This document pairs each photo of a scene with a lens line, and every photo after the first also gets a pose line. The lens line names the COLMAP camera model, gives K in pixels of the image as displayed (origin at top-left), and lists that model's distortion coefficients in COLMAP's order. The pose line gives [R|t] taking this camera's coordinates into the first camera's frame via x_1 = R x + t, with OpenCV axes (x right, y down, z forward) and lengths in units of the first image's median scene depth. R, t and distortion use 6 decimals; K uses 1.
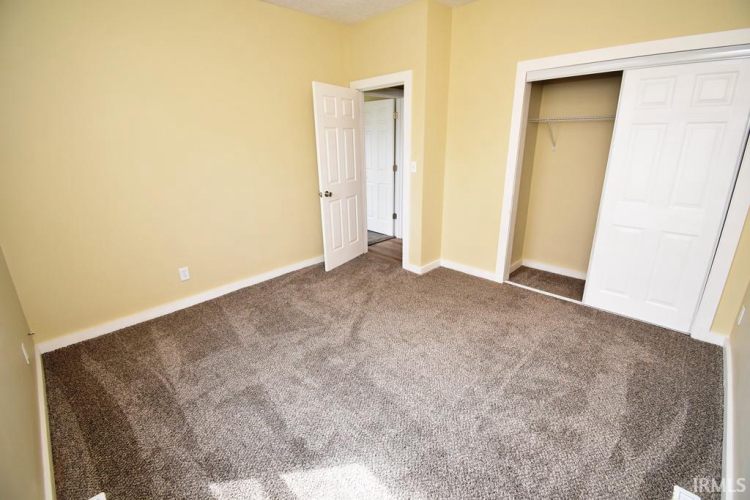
lens RADIAL K [[331.1, 0, 378.9], [0, 331.1, 247.0], [0, 0, 1]] dist [0.022195, -0.026555]
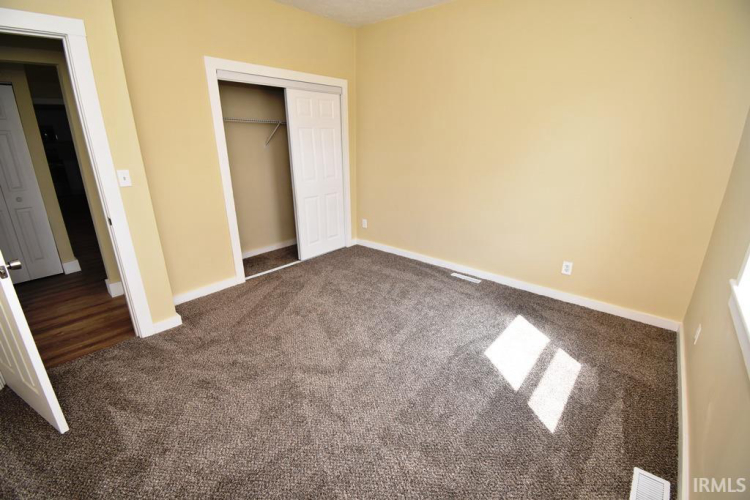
lens RADIAL K [[331.1, 0, 378.9], [0, 331.1, 247.0], [0, 0, 1]] dist [0.022195, -0.026555]
pose [[-0.071026, -0.300416, 0.951160, -0.663101], [0.302753, 0.902091, 0.307526, -0.196146], [-0.950419, 0.309808, 0.026880, 0.644650]]
